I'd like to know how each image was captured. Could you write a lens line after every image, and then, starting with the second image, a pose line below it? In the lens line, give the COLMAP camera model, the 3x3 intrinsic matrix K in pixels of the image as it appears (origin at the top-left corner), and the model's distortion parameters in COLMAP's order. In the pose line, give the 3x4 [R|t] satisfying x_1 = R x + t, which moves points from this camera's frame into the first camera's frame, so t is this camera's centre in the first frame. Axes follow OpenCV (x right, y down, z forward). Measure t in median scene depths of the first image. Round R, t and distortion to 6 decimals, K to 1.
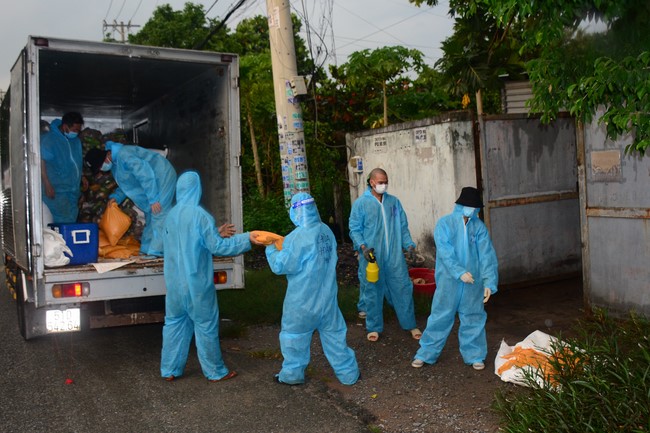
lens RADIAL K [[650.2, 0, 325.0], [0, 650.2, 216.5], [0, 0, 1]] dist [-0.069742, 0.006528]
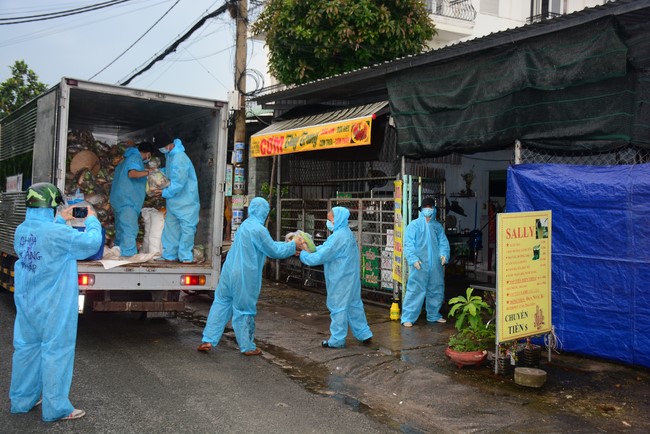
lens RADIAL K [[727.8, 0, 324.9], [0, 727.8, 227.2], [0, 0, 1]] dist [0.105558, 0.000673]
pose [[0.996817, 0.079214, 0.009037, 0.060773], [-0.079021, 0.996672, -0.019990, 0.002580], [-0.010590, 0.019212, 0.999759, -0.439604]]
